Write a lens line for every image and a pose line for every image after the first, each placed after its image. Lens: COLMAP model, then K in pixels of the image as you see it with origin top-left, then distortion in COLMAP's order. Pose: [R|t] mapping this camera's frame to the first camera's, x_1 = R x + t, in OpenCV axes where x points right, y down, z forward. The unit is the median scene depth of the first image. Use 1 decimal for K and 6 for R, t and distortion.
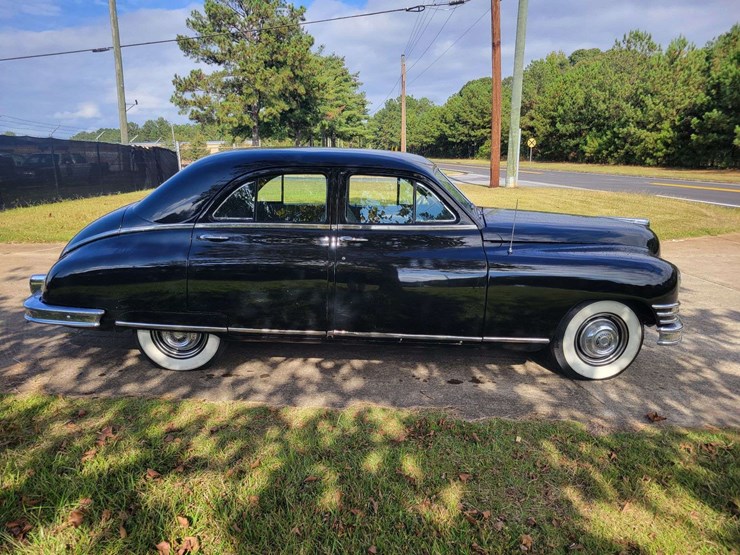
lens RADIAL K [[689.7, 0, 370.0], [0, 689.7, 277.5], [0, 0, 1]] dist [0.026725, -0.010979]
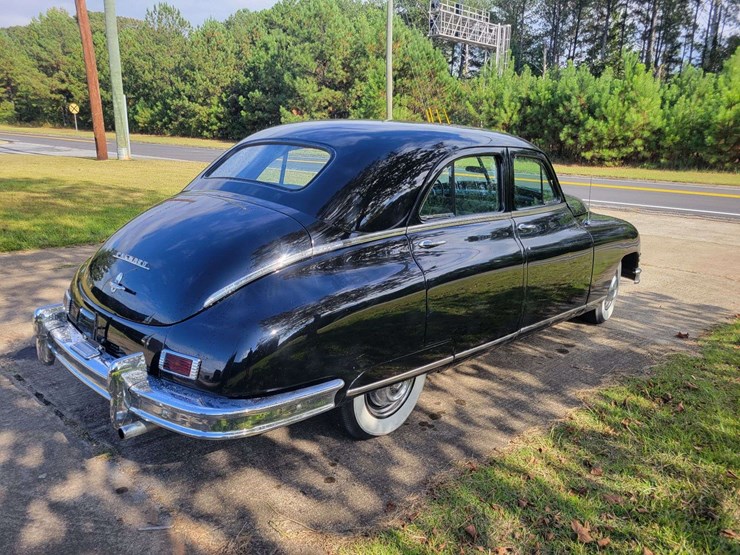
lens RADIAL K [[604.0, 0, 443.1], [0, 604.0, 294.0], [0, 0, 1]] dist [0.022426, -0.000846]
pose [[0.608576, -0.180331, 0.772733, -0.157264], [0.106338, 0.983584, 0.145788, -0.021080], [-0.786338, -0.006552, 0.617761, 0.124806]]
